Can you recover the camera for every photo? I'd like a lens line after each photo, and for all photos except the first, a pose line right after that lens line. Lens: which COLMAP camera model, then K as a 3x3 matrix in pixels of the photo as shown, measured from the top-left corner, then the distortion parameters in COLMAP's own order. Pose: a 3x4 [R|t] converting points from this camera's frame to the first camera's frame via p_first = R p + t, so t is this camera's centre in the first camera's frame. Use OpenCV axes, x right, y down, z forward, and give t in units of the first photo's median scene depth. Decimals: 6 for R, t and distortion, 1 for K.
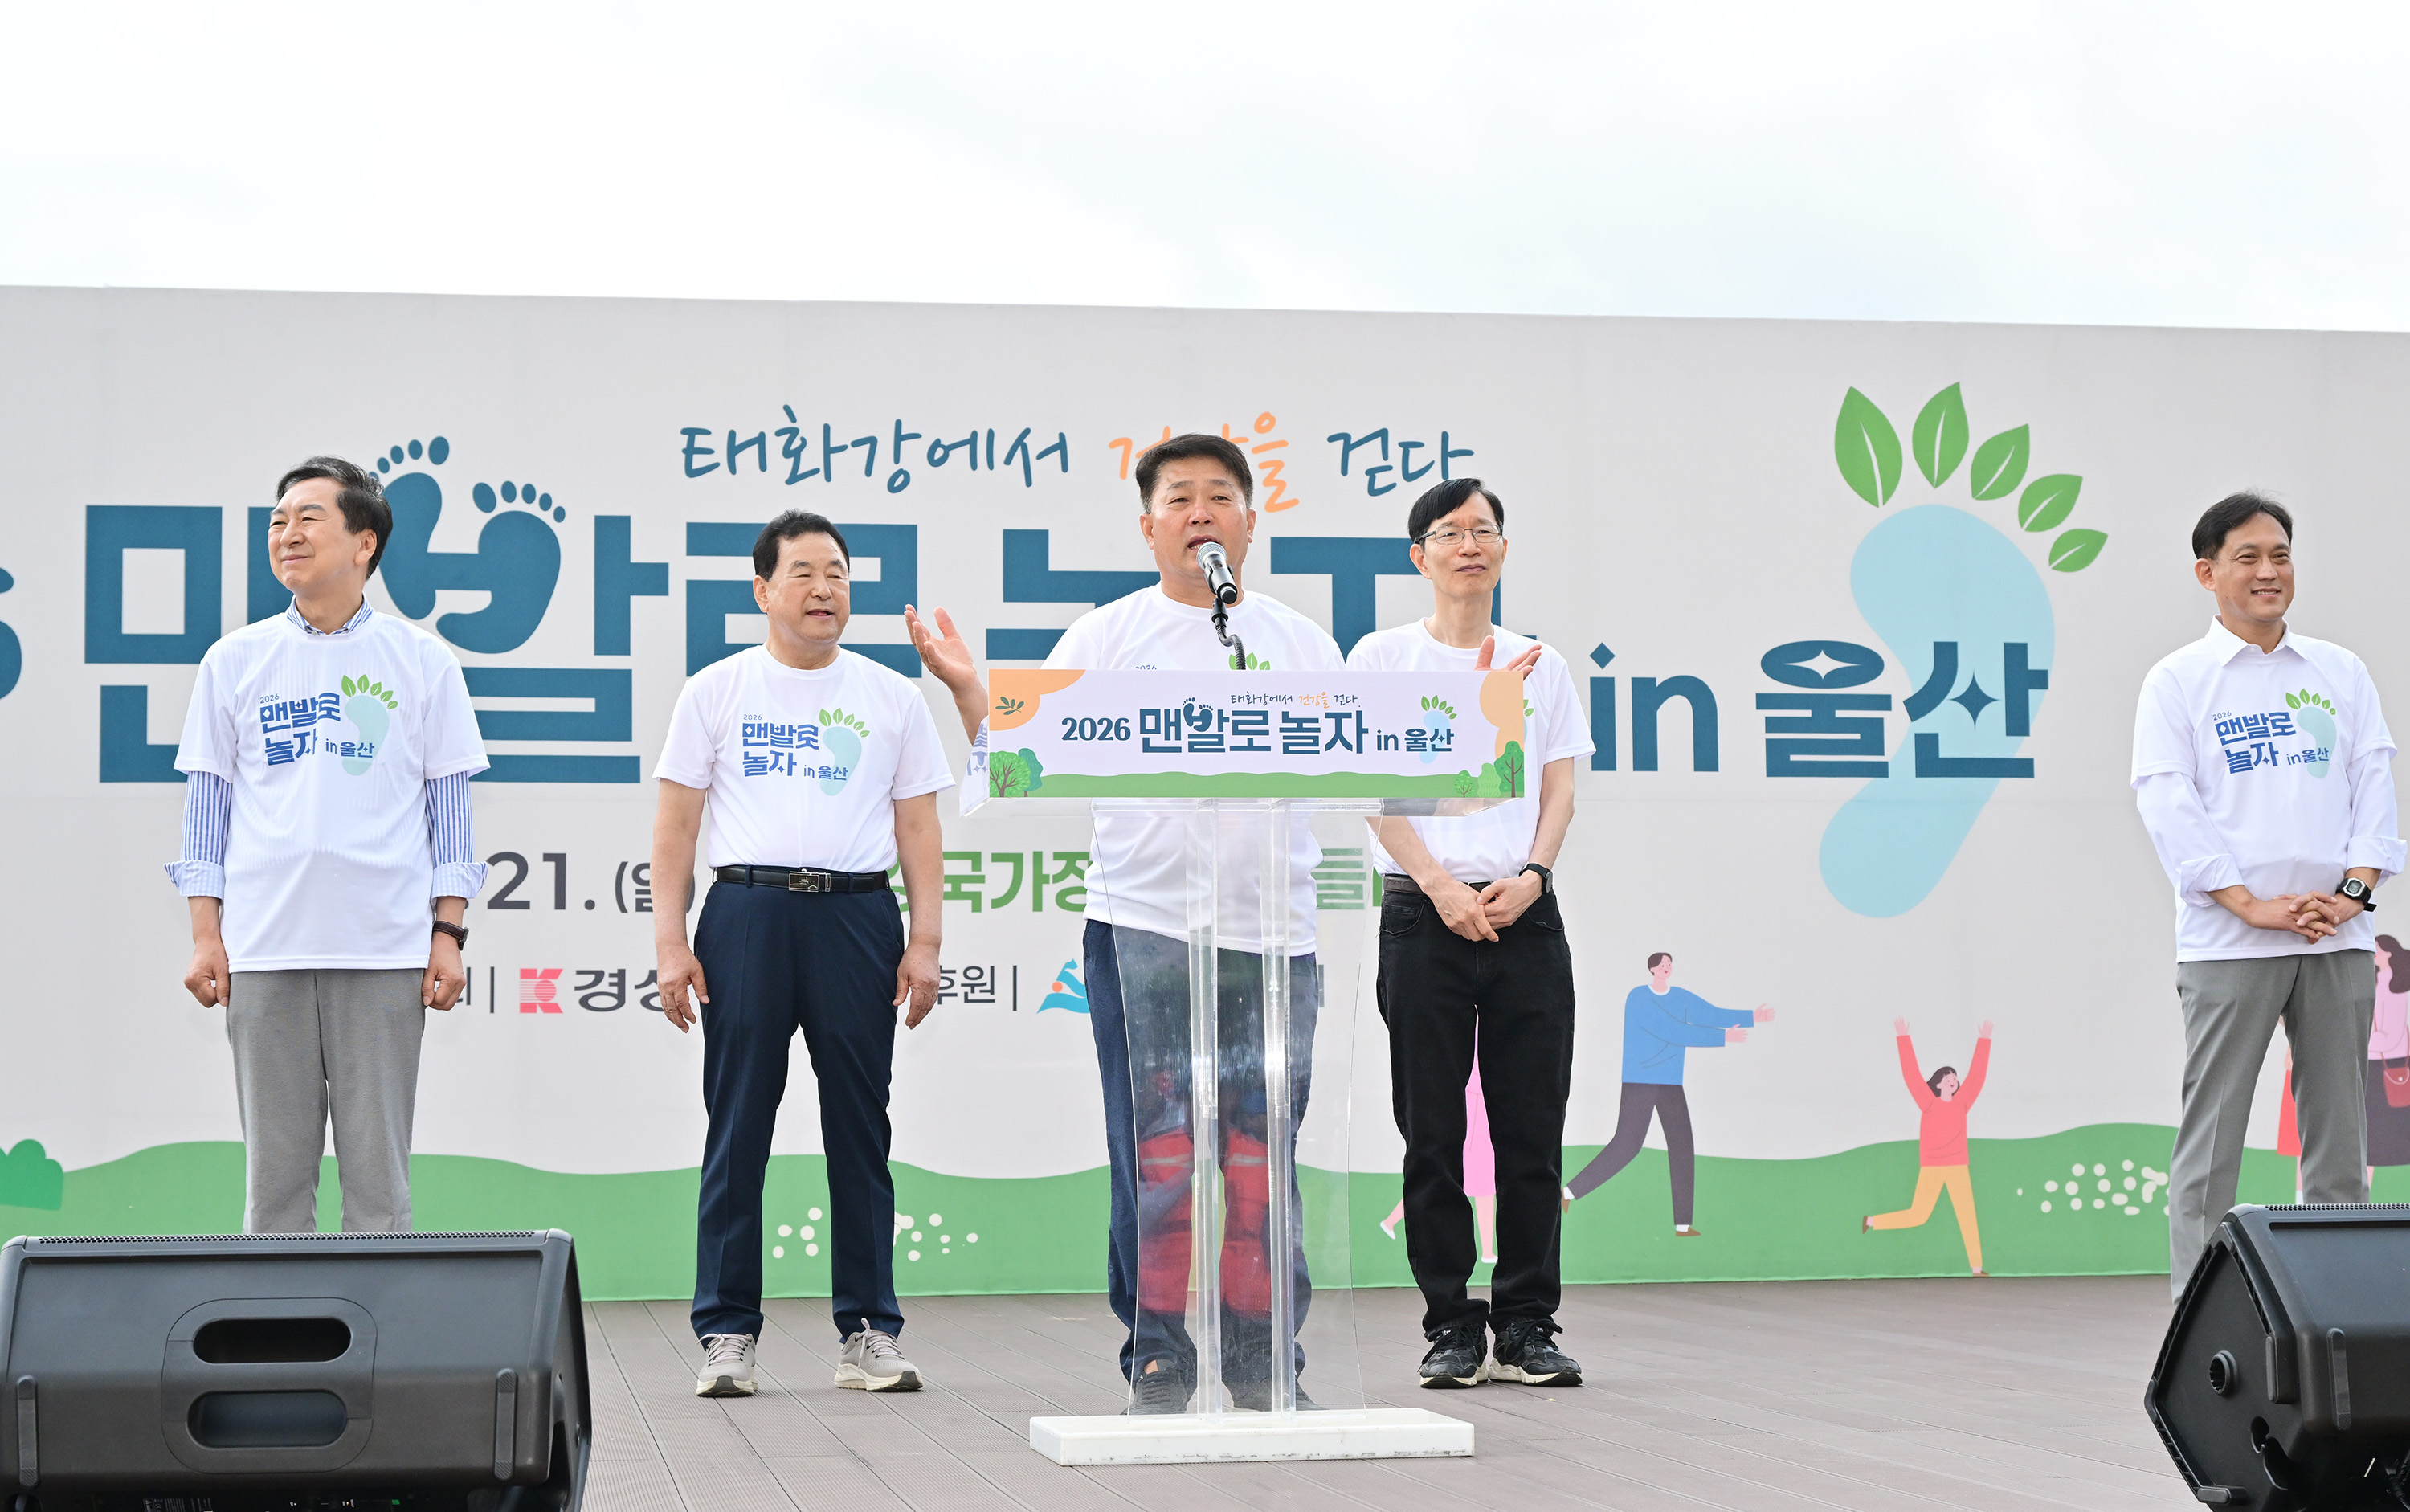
lens RADIAL K [[4267.5, 0, 1205.0], [0, 4267.5, 756.0], [0, 0, 1]] dist [0.008543, -0.226802]
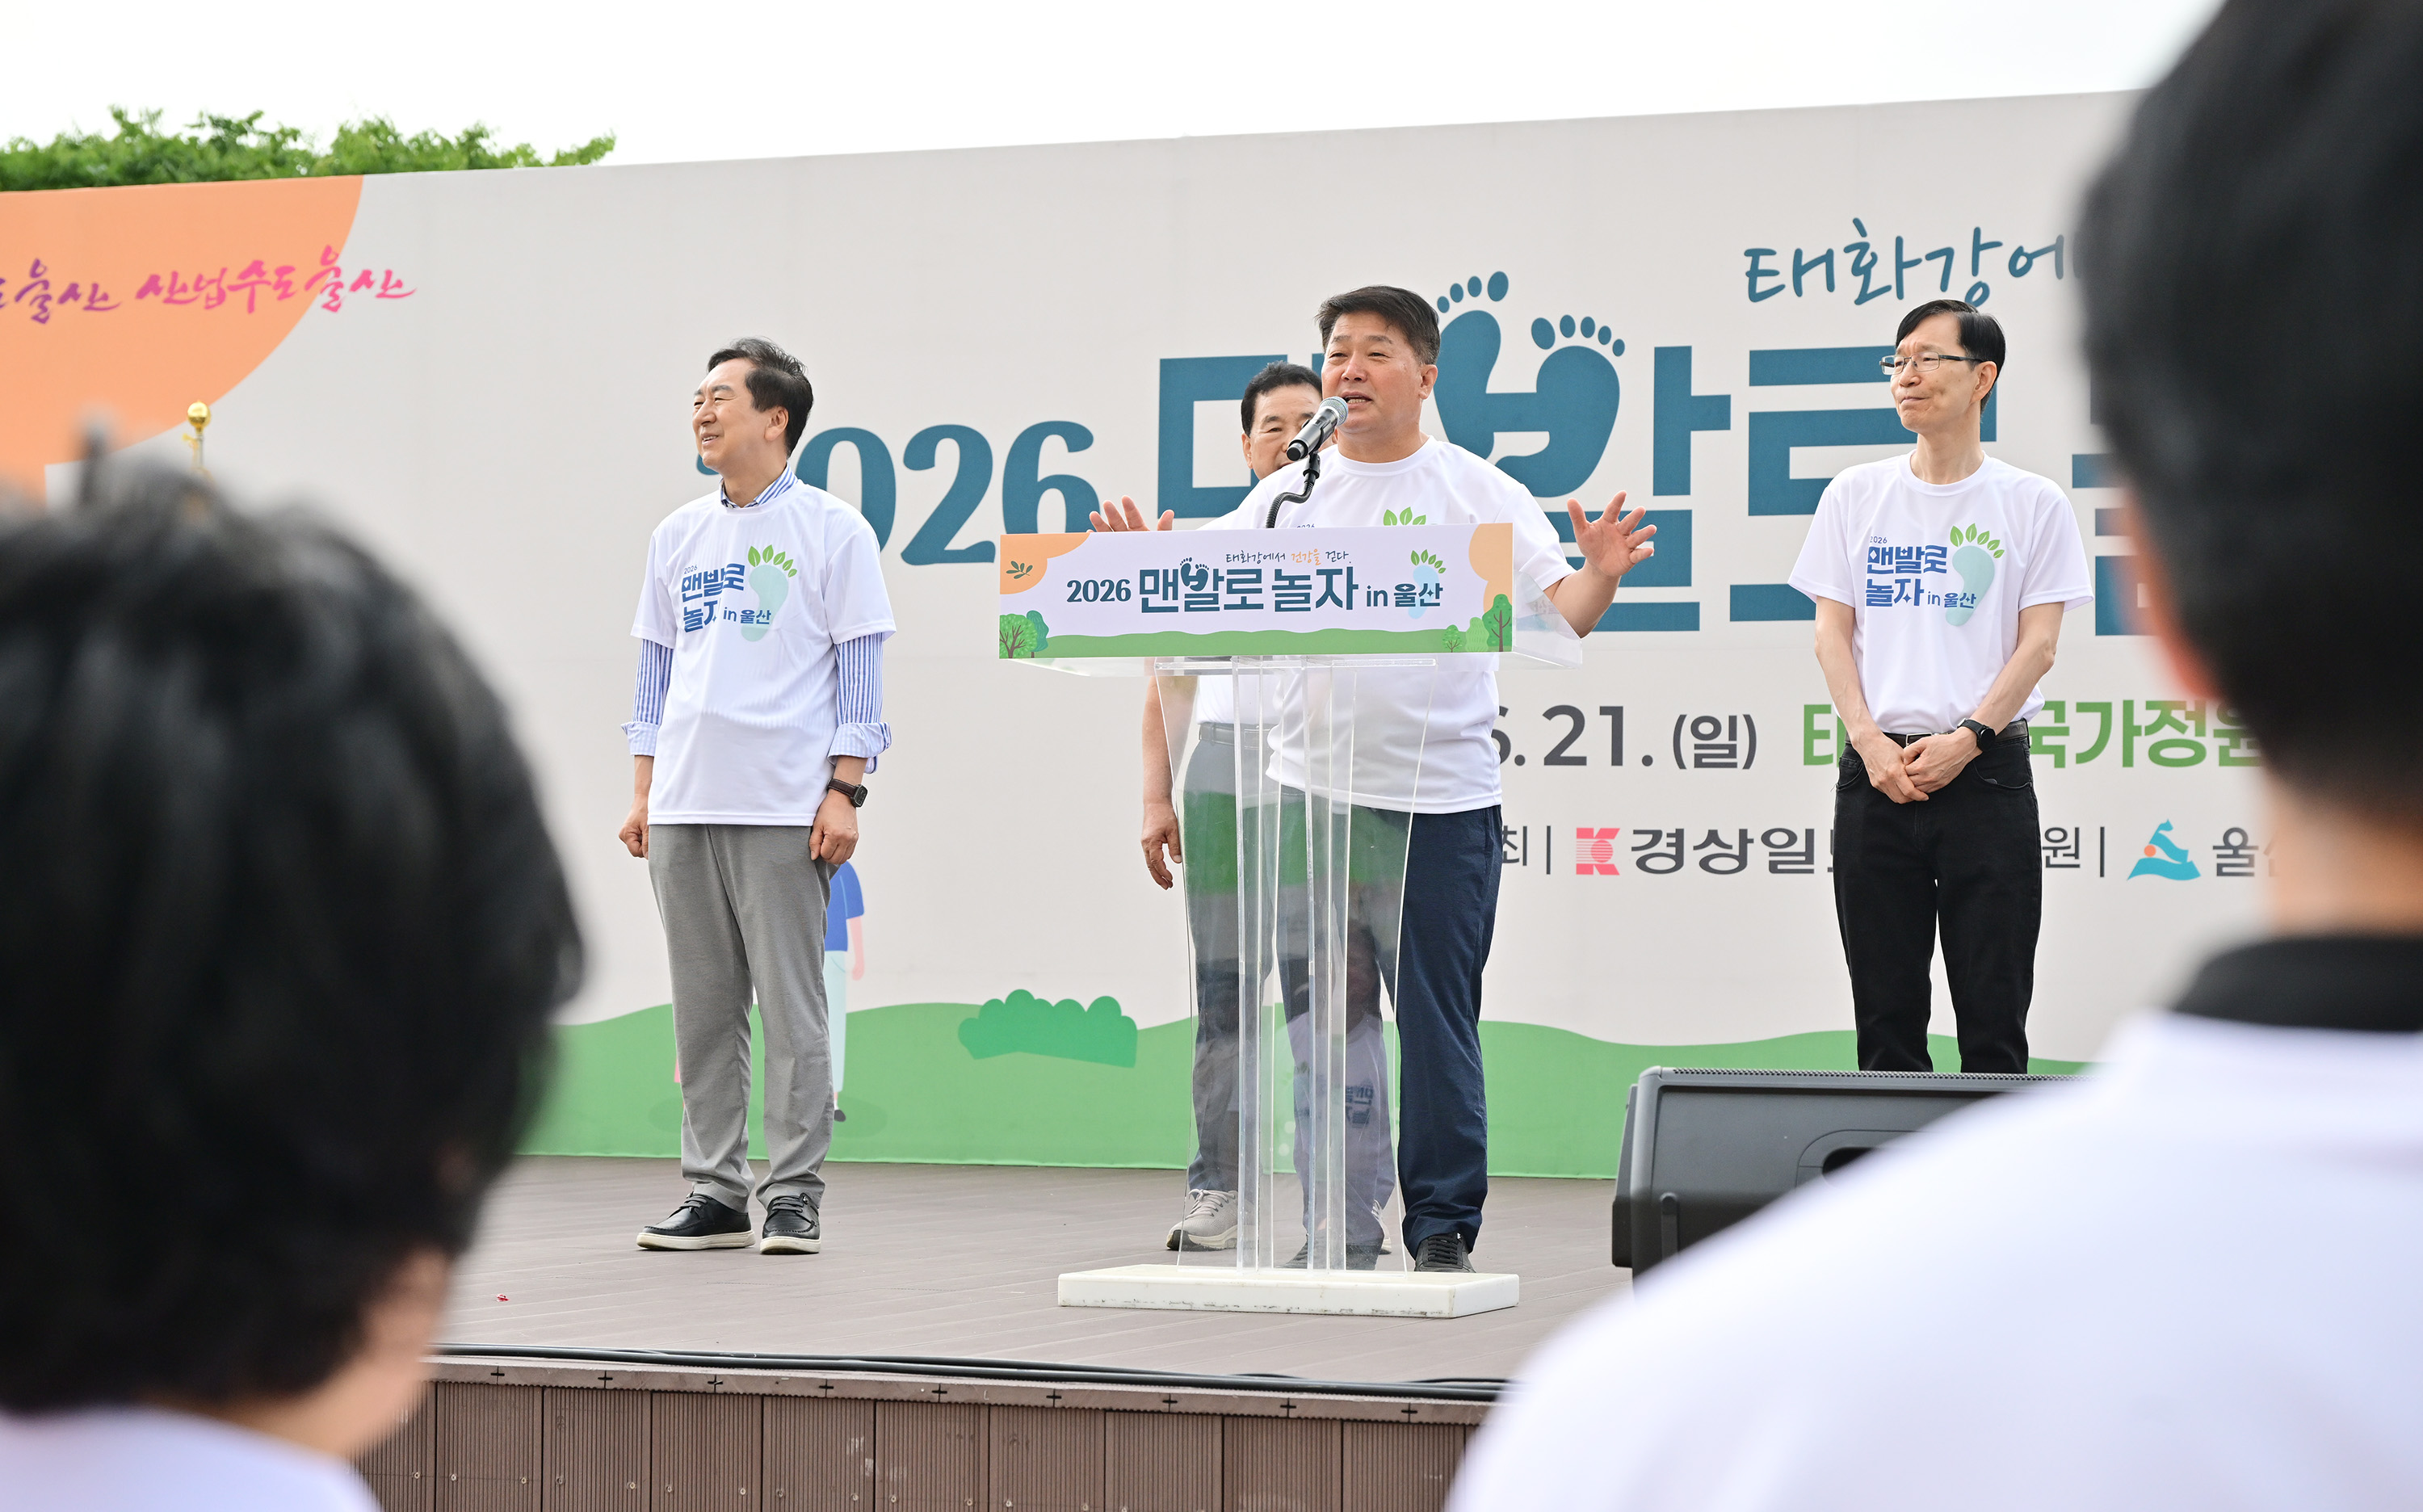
lens RADIAL K [[5053.4, 0, 1211.5], [0, 5053.4, 756.0], [0, 0, 1]] dist [-0.076666, 0.228045]
pose [[0.876408, -0.002703, -0.481562, 0.310247], [0.019307, 0.999378, 0.029527, -0.001047], [0.481183, -0.035175, 0.875914, -0.025616]]
